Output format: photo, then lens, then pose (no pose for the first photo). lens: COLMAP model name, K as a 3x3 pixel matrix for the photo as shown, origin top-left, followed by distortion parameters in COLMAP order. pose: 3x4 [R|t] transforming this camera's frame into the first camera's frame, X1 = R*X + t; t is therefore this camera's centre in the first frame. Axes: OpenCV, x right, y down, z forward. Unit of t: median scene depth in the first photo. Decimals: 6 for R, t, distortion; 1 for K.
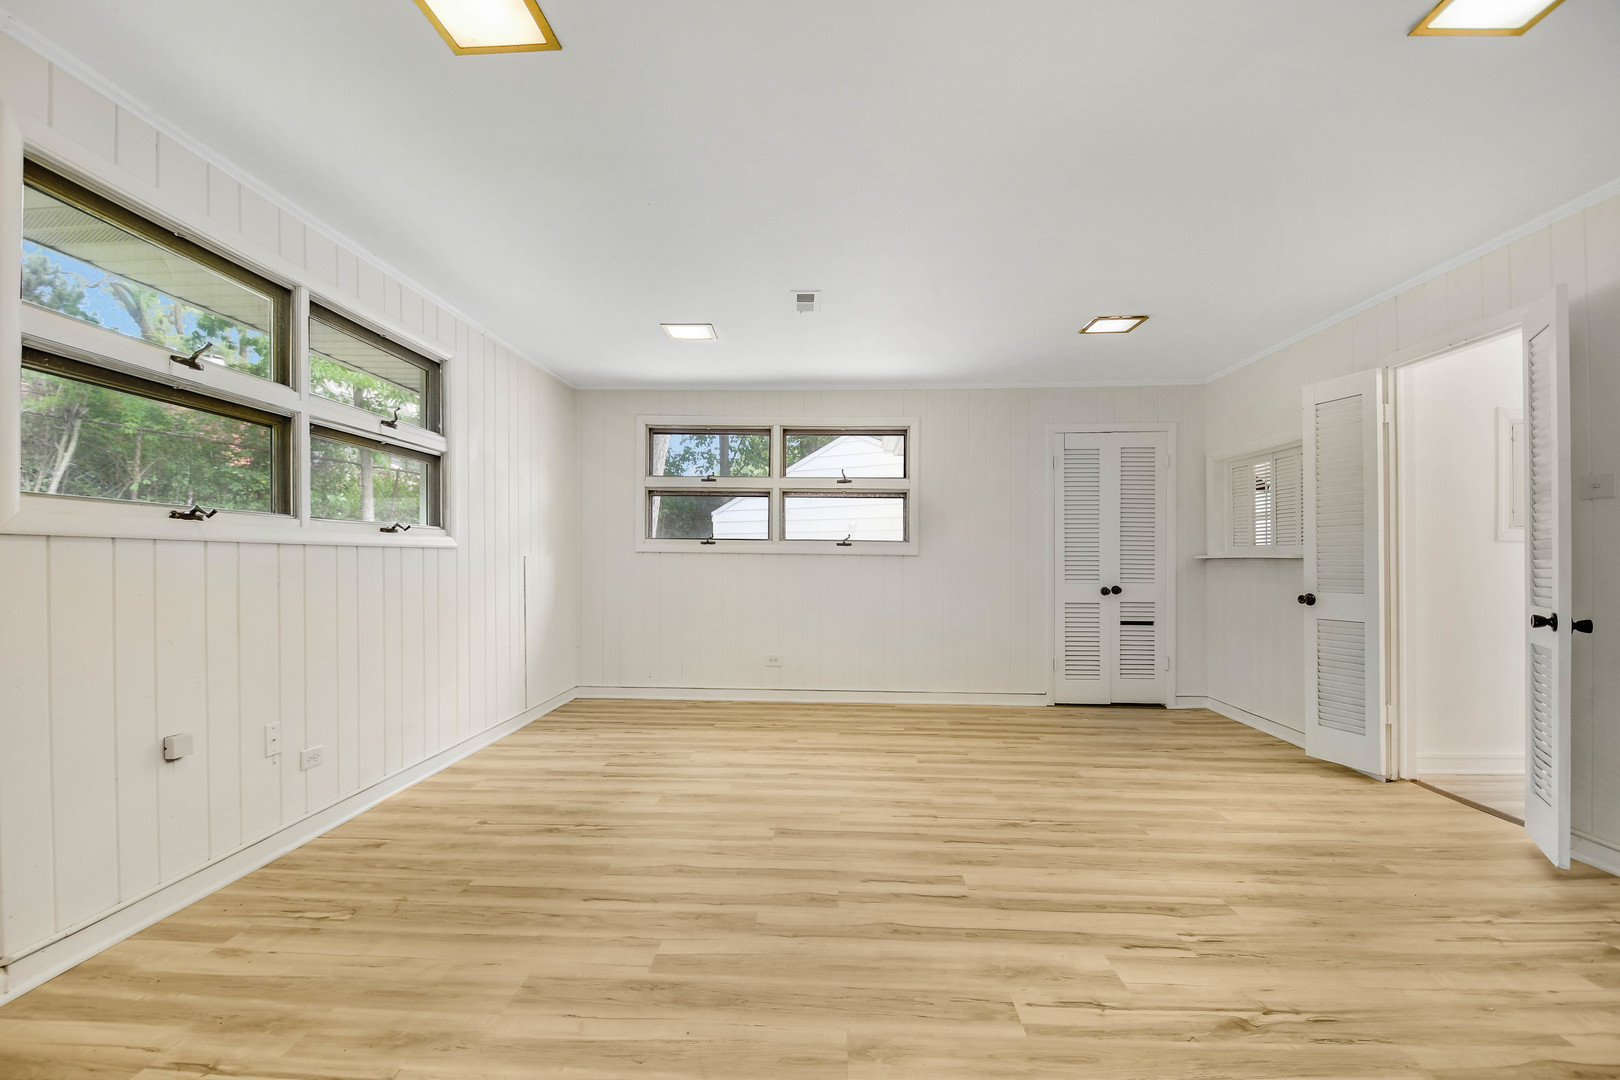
lens RADIAL K [[706.0, 0, 806.9], [0, 706.0, 562.3], [0, 0, 1]] dist [-0.023478, -0.000603]
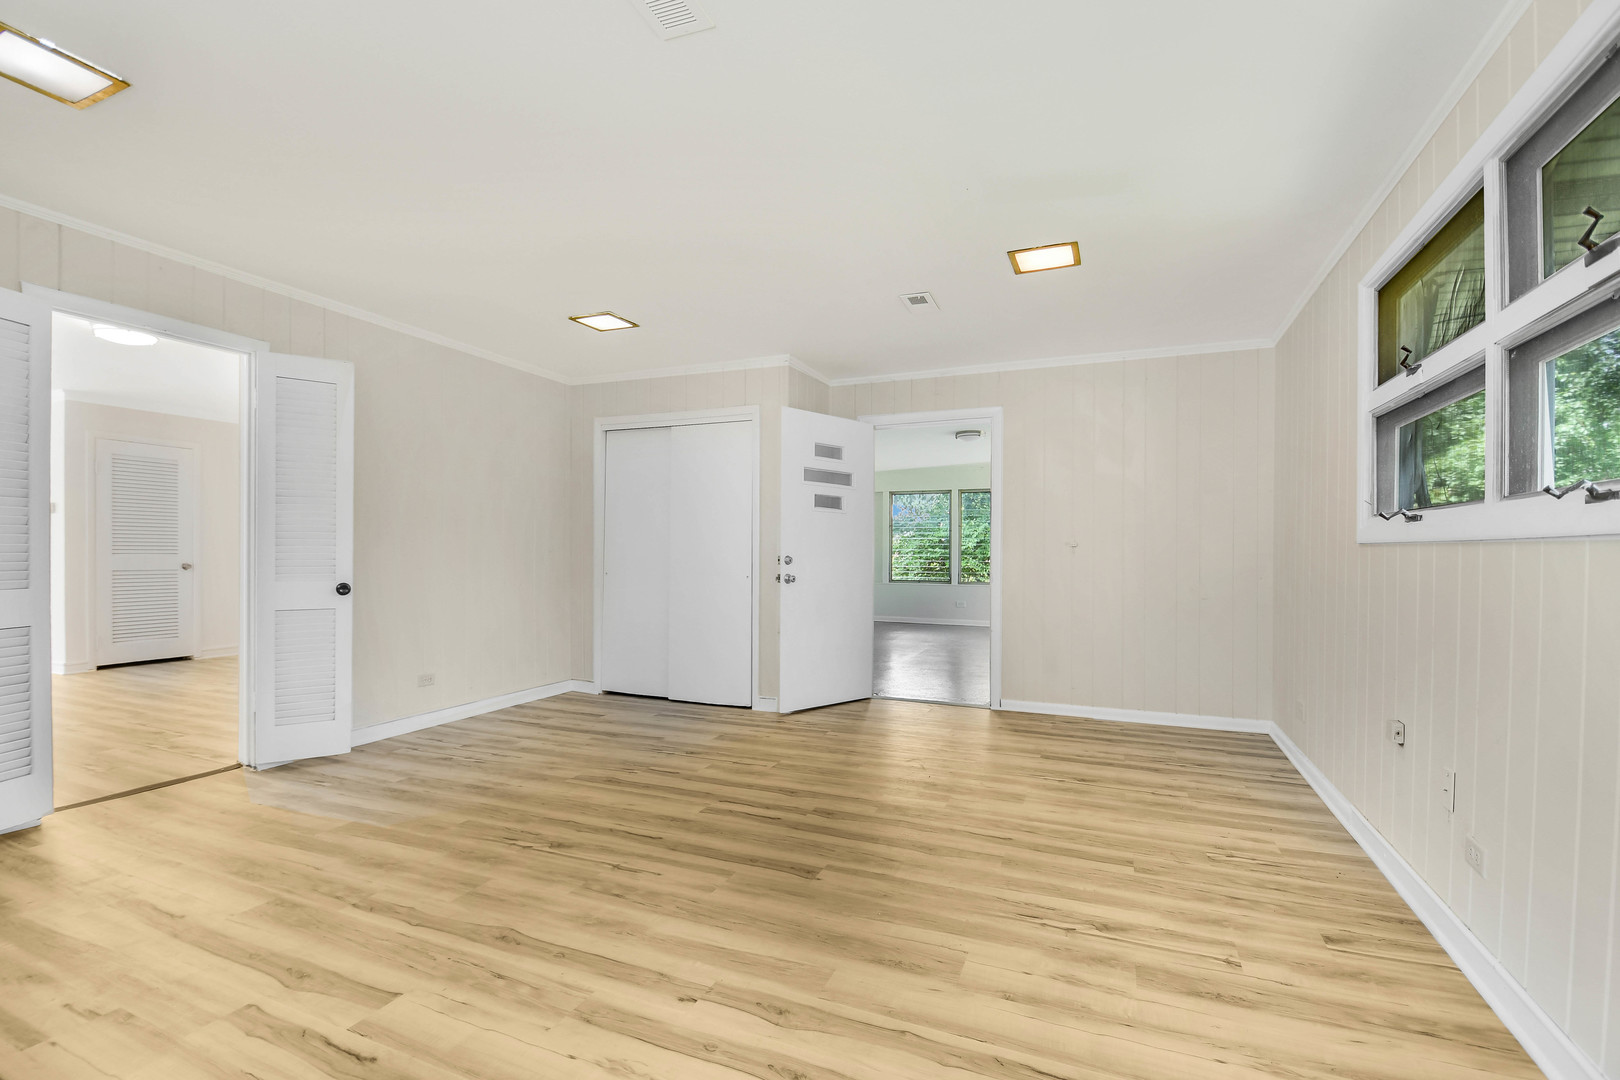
lens RADIAL K [[706.0, 0, 806.9], [0, 706.0, 562.3], [0, 0, 1]] dist [-0.023478, -0.000603]
pose [[-0.933664, -0.015118, 0.357830, -0.384292], [-0.008157, 0.999747, 0.020955, -0.011281], [-0.358057, 0.016646, -0.933551, 2.080835]]
